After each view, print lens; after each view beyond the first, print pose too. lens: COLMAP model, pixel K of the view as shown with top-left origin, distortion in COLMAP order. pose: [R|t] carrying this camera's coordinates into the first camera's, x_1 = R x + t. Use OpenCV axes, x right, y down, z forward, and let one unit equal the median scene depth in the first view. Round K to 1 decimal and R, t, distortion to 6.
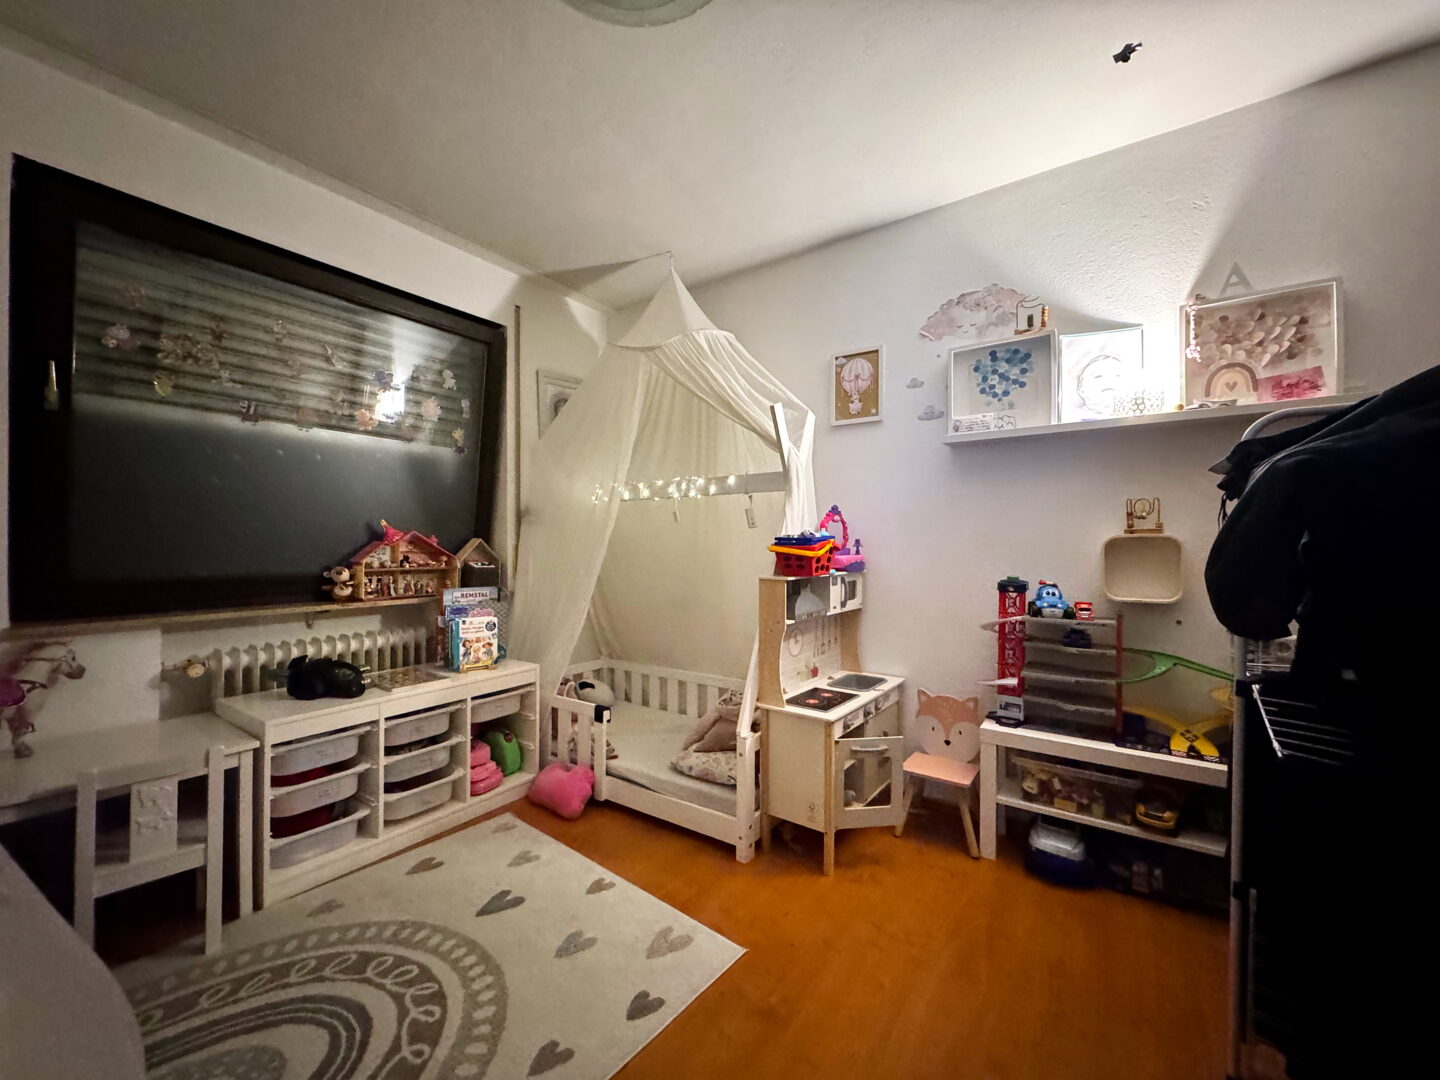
lens RADIAL K [[576.0, 0, 722.5], [0, 576.0, 541.6], [0, 0, 1]] dist [0.007173, -0.000377]
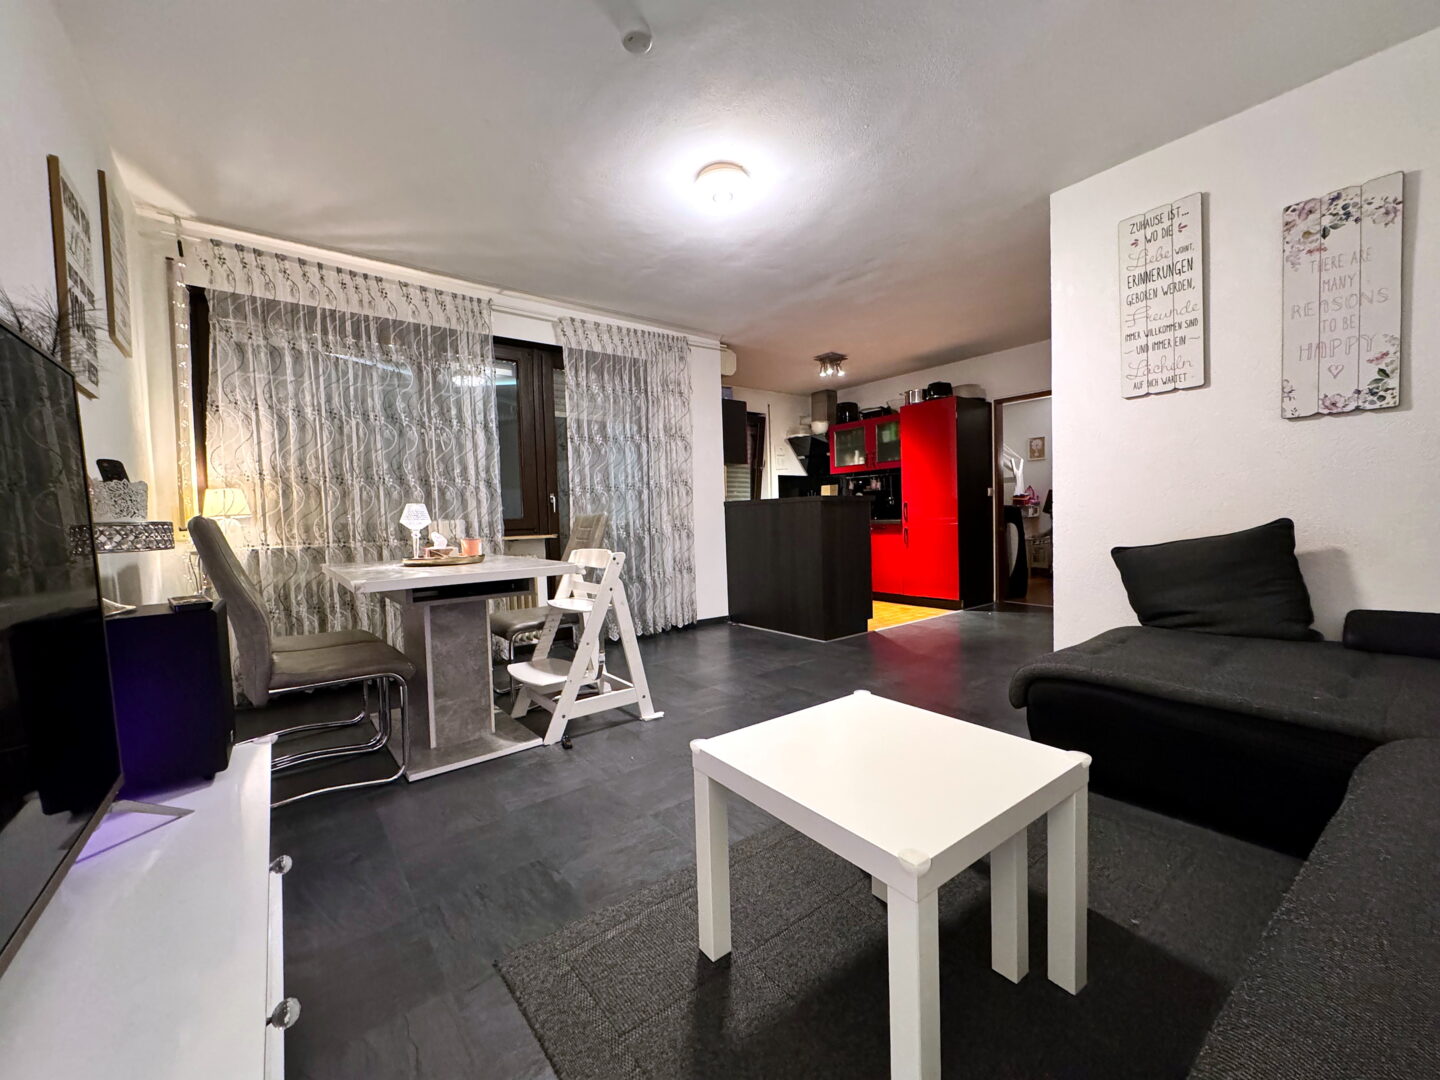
lens RADIAL K [[576.0, 0, 715.1], [0, 576.0, 537.8], [0, 0, 1]] dist [0.007173, -0.000377]
pose [[0.956583, -0.020906, -0.290708, -0.605819], [0.035635, 0.998330, 0.045464, 0.024152], [0.289272, -0.053849, 0.955731, -2.845727]]
